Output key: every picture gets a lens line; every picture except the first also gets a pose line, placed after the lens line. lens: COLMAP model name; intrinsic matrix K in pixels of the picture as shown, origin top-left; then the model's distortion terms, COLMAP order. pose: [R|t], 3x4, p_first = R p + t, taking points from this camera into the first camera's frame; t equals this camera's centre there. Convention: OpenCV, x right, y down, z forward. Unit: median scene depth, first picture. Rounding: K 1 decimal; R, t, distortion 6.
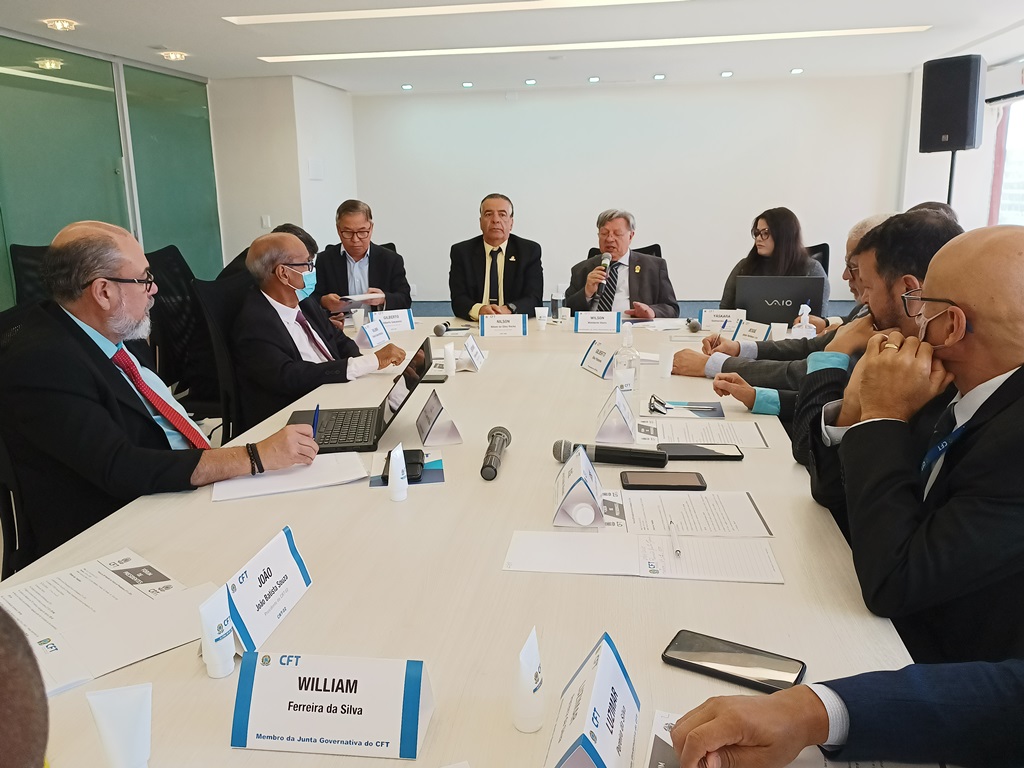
lens RADIAL K [[780.3, 0, 512.0], [0, 780.3, 384.0], [0, 0, 1]] dist [0.038597, -0.005215]
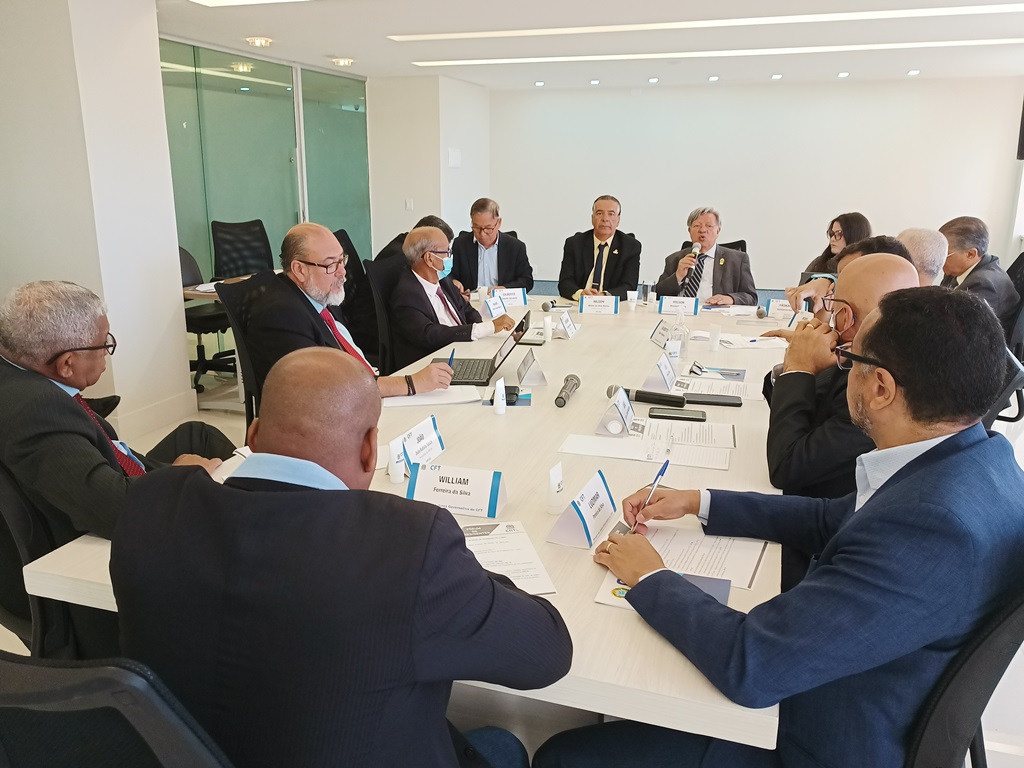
lens RADIAL K [[780.3, 0, 512.0], [0, 780.3, 384.0], [0, 0, 1]] dist [0.038597, -0.005215]
pose [[0.986407, 0.062012, -0.152168, 0.060216], [-0.057857, 0.997825, 0.031585, 0.021600], [0.153796, -0.022352, 0.987850, -0.283211]]
